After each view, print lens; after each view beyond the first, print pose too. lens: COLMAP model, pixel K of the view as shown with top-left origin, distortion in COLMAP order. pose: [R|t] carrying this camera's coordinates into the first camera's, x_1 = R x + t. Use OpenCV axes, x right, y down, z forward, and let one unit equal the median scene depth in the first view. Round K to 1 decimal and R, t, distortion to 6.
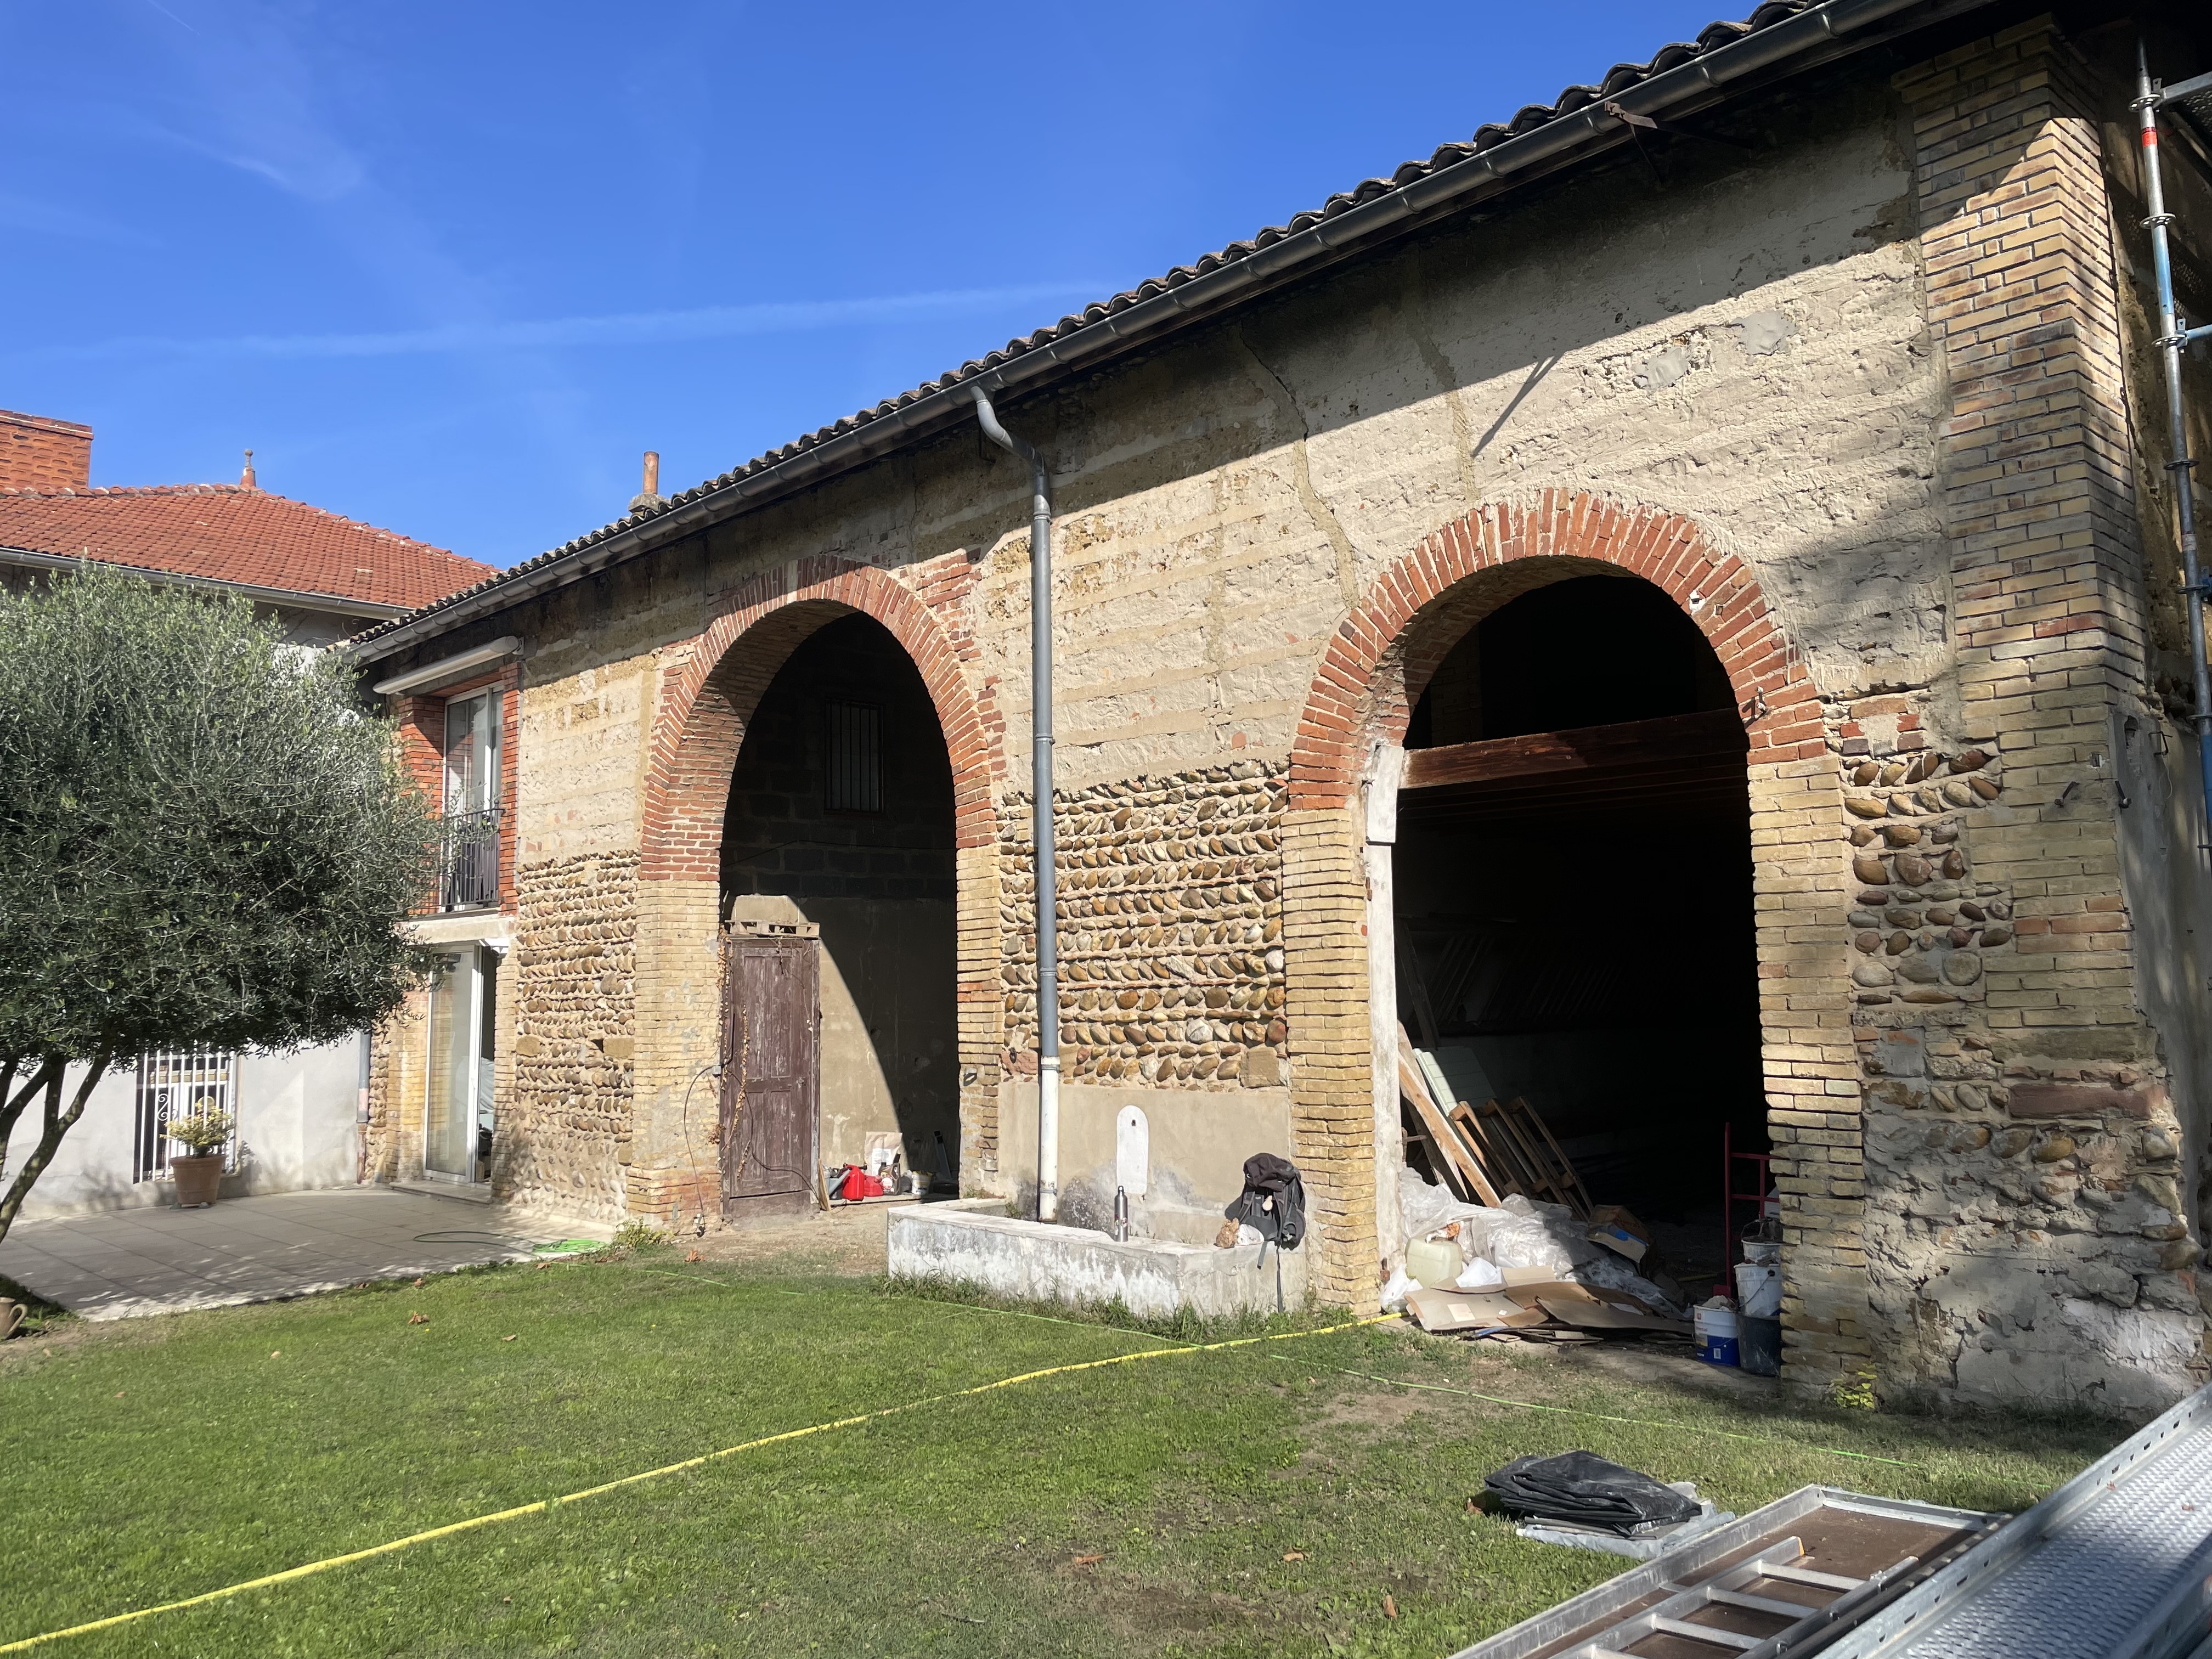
lens RADIAL K [[1709.1, 0, 1077.9], [0, 1709.1, 809.5], [0, 0, 1]] dist [0.119186, -0.151741]
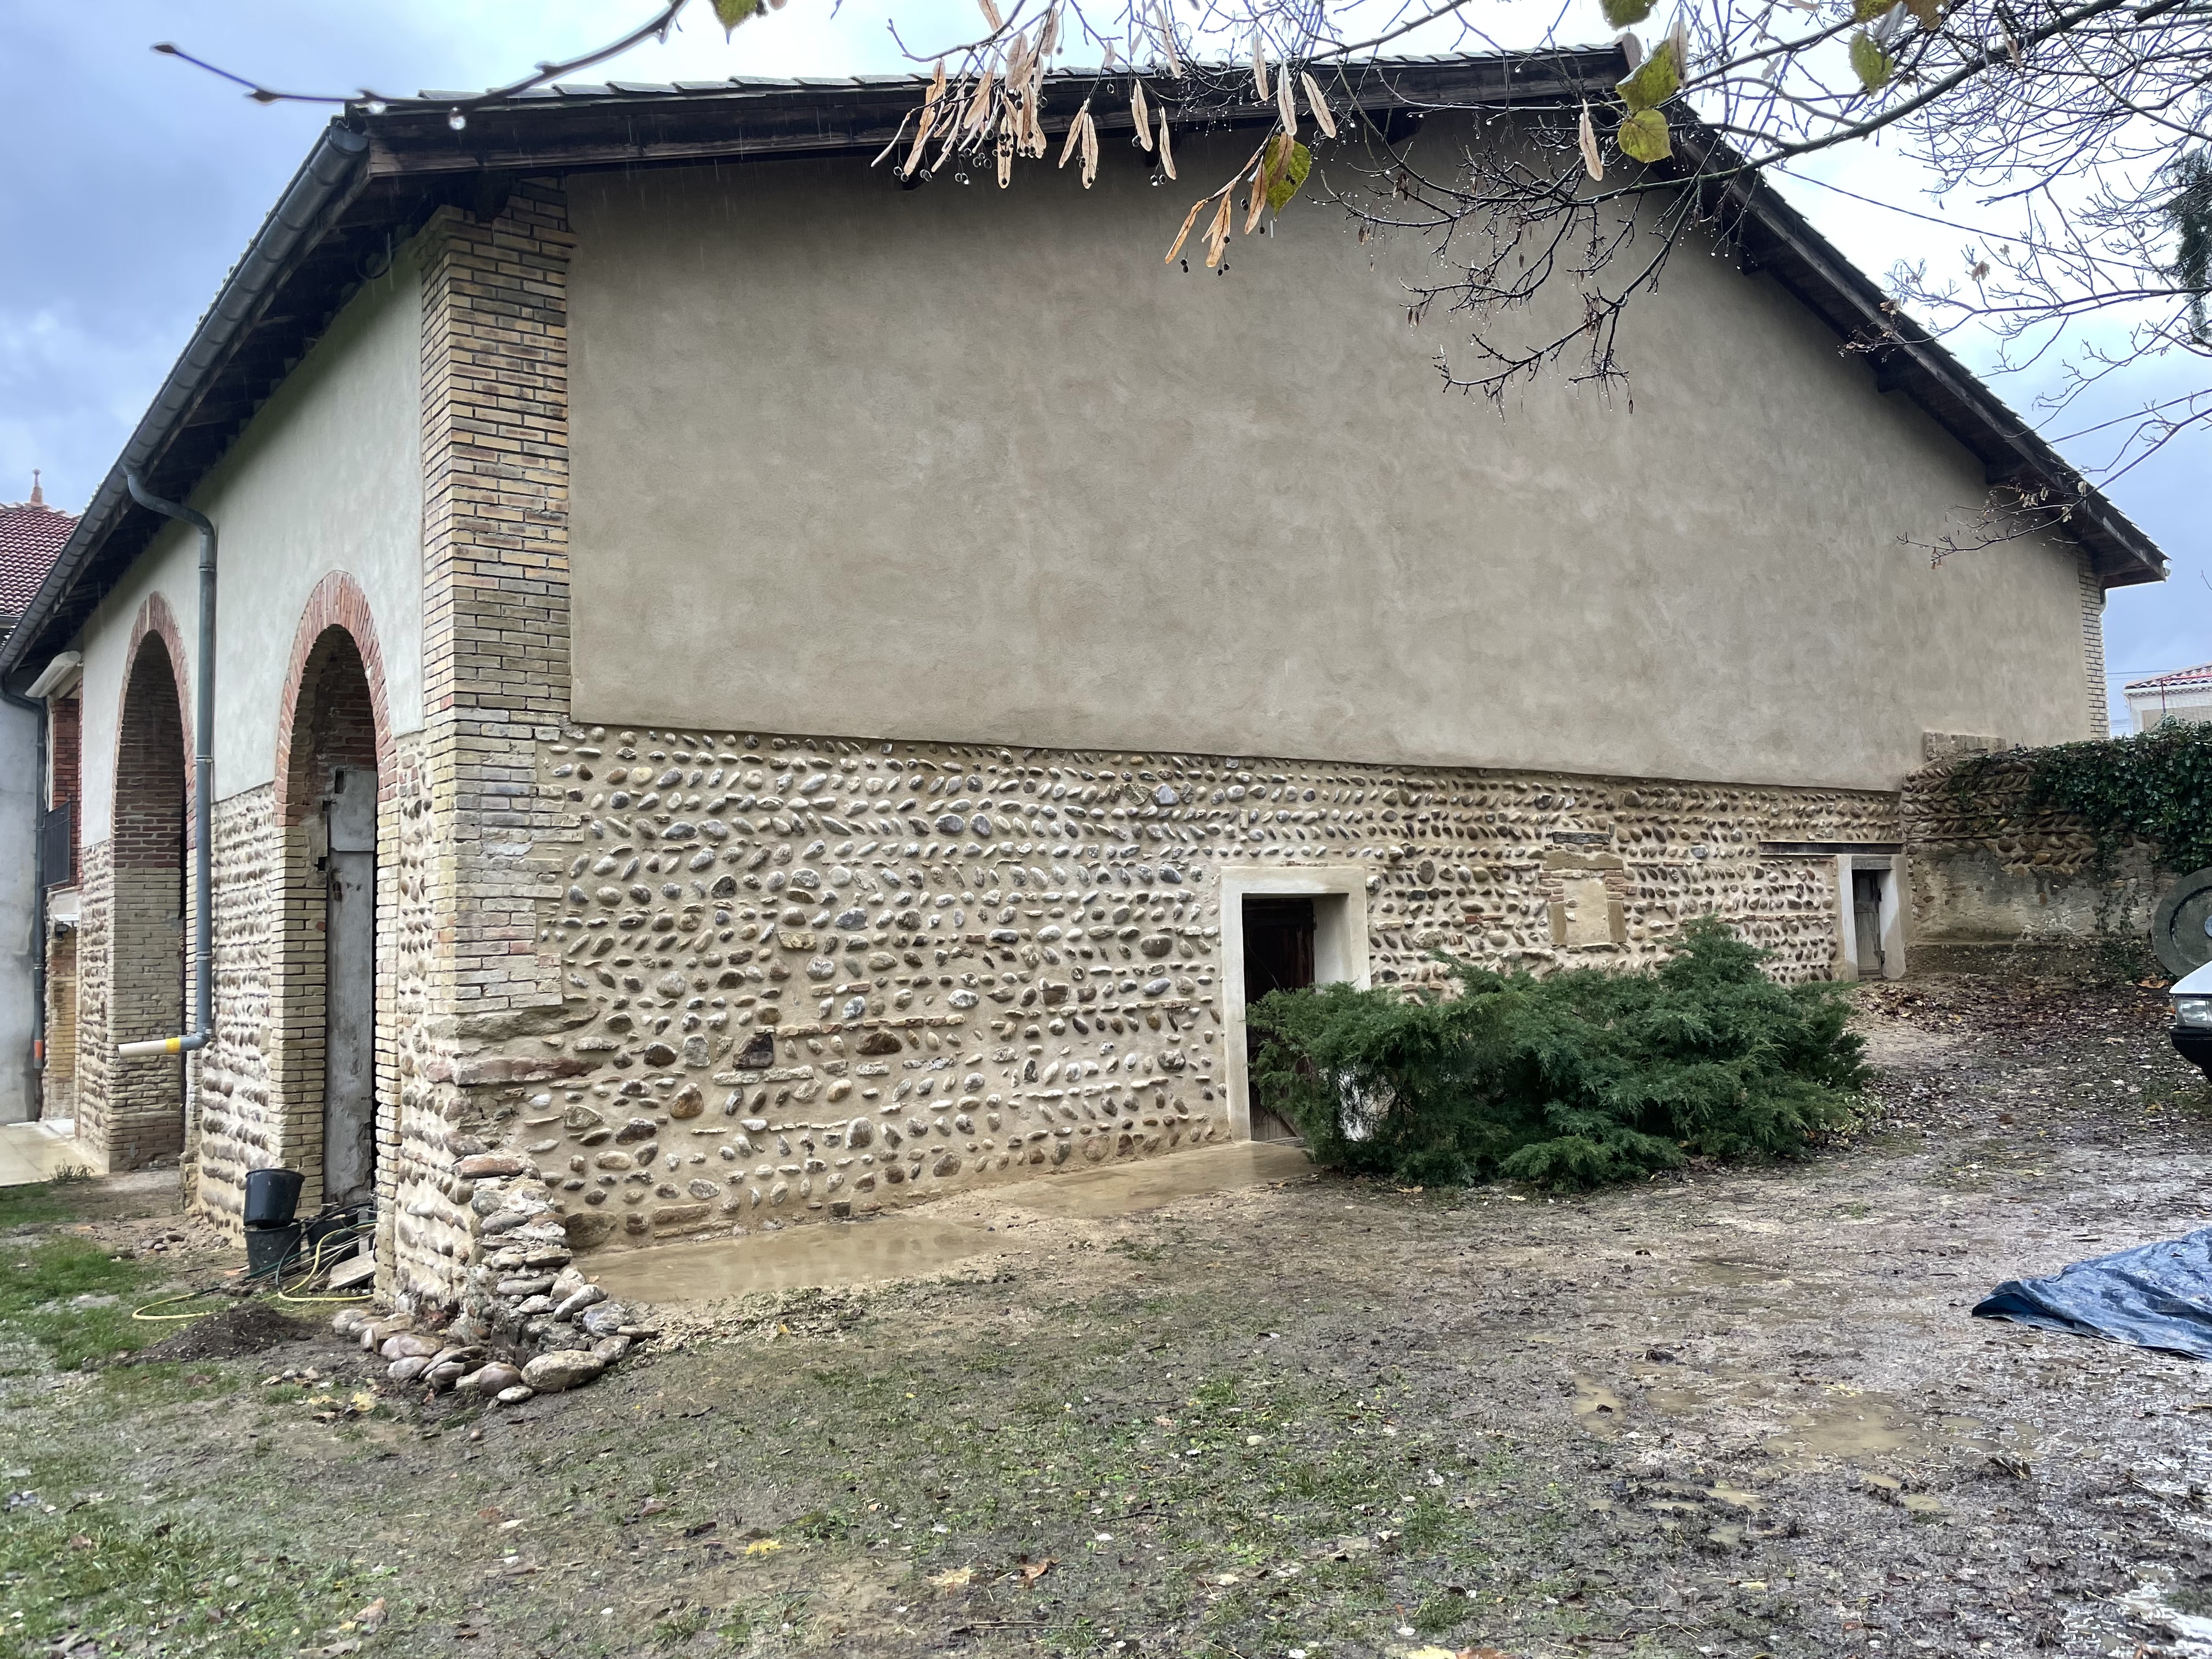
lens RADIAL K [[1685.6, 0, 1106.0], [0, 1685.6, 829.5], [0, 0, 1]] dist [0.115512, -0.157012]
pose [[0.994897, -0.016094, -0.099601, 0.839872], [0.021260, 0.998471, 0.051031, -0.047900], [0.098628, -0.052888, 0.993718, -0.142648]]
